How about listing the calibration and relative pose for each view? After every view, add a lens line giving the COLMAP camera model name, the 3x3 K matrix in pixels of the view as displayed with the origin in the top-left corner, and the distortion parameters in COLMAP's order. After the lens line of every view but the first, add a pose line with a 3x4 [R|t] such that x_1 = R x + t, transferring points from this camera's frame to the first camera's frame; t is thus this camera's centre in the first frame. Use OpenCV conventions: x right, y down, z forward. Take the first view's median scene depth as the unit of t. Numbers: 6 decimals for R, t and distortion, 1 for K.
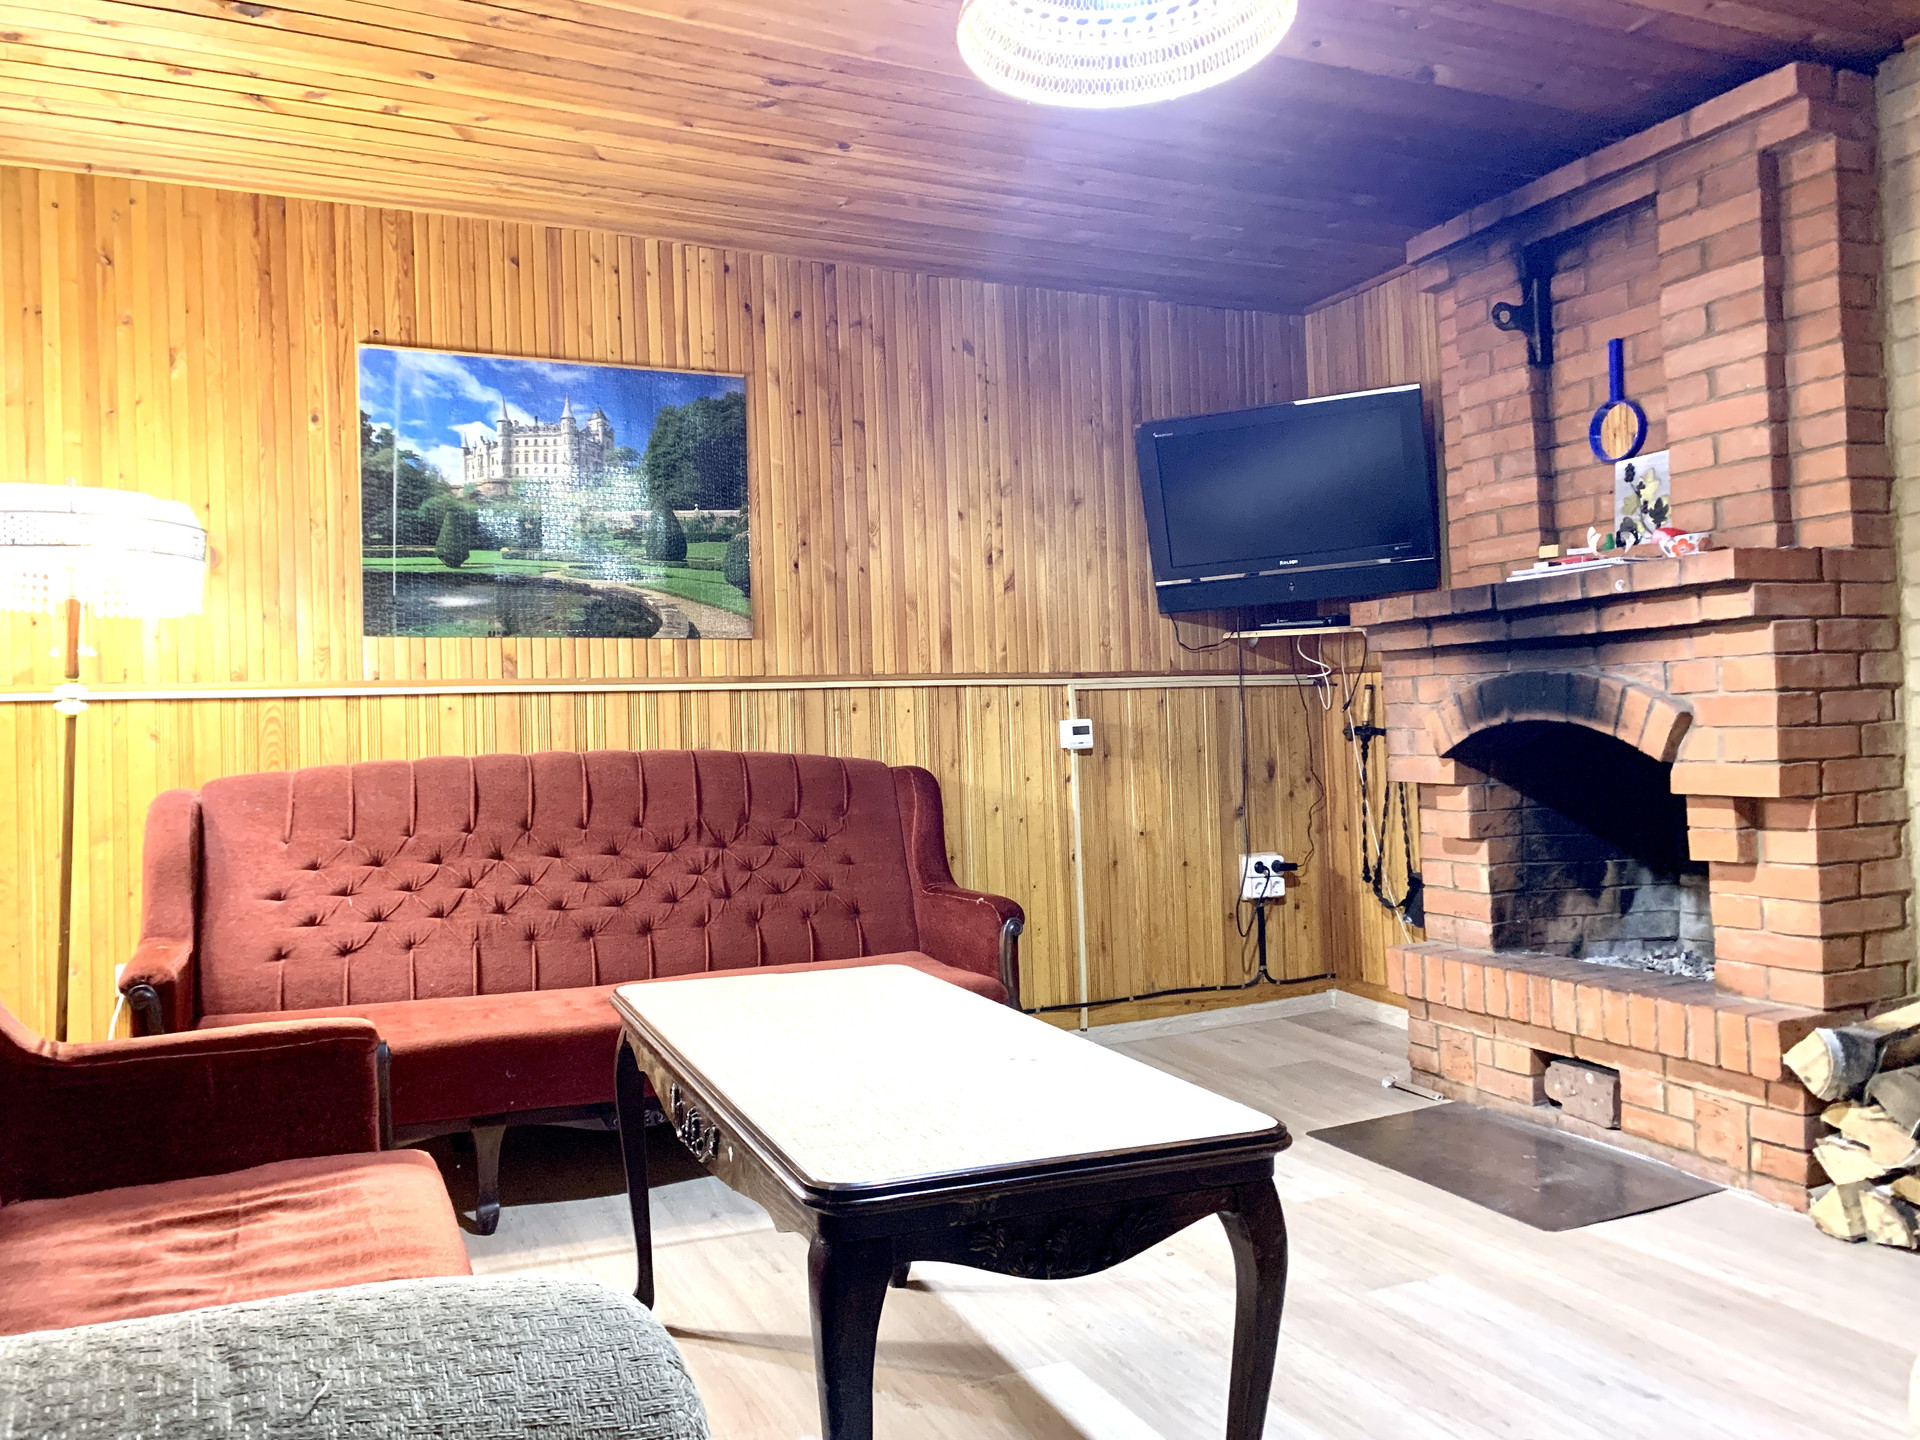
lens RADIAL K [[1467.6, 0, 963.5], [0, 1467.6, 700.6], [0, 0, 1]] dist [0.000240, 0.004170]
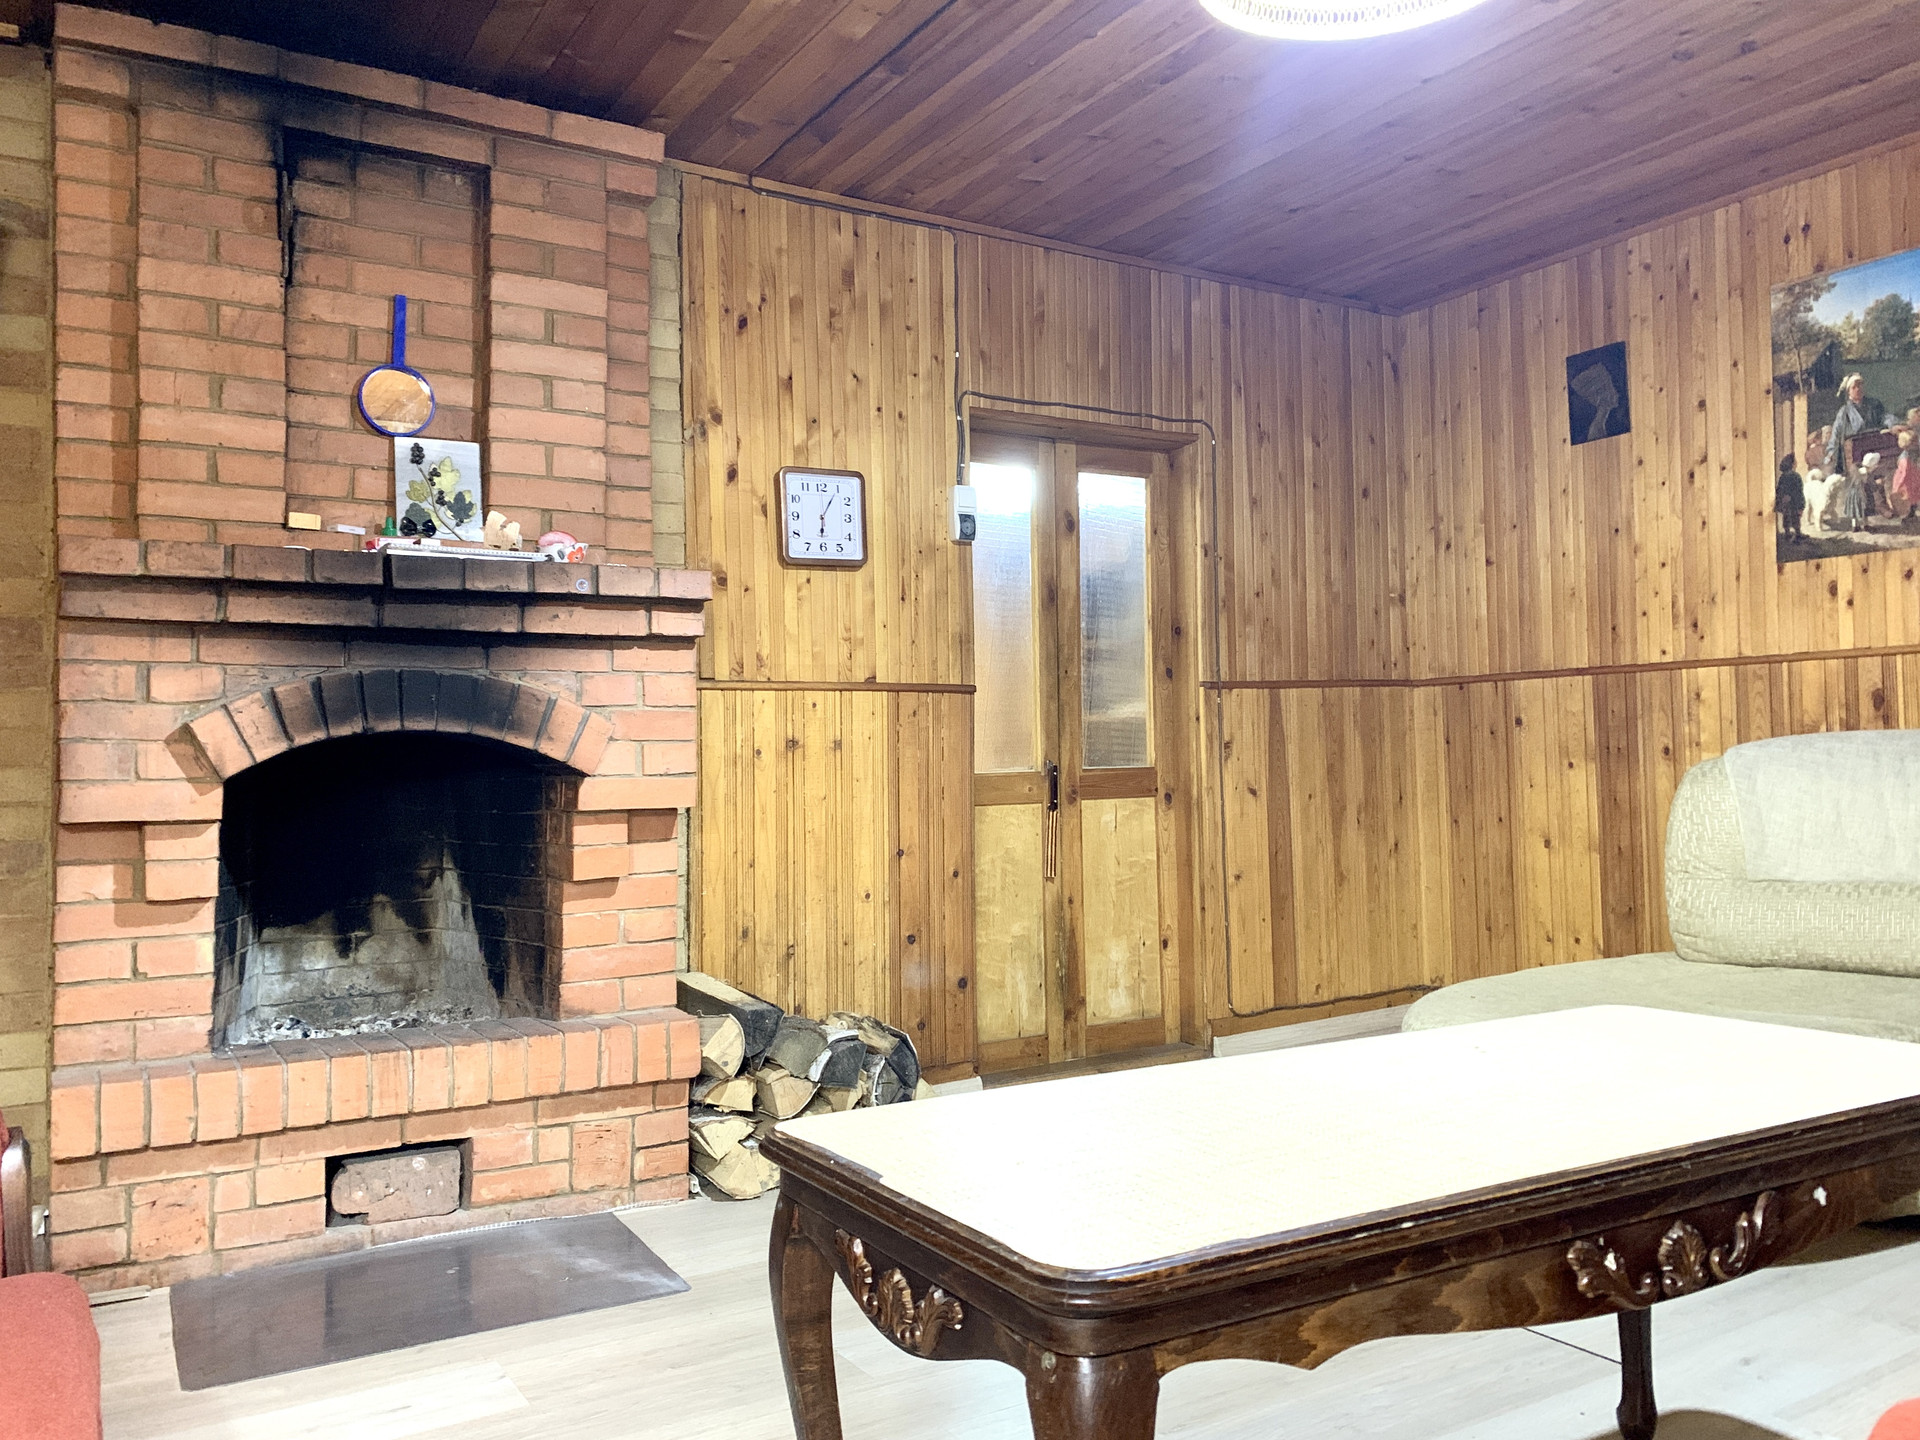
lens RADIAL K [[1469.5, 0, 960.0], [0, 1469.5, 720.0], [0, 0, 1]] dist [0.003679, -0.000469]
pose [[-0.125399, 0.062219, 0.990153, -0.450768], [0.002252, 0.998047, -0.062430, 0.059206], [-0.992104, -0.005599, -0.125294, 0.801149]]
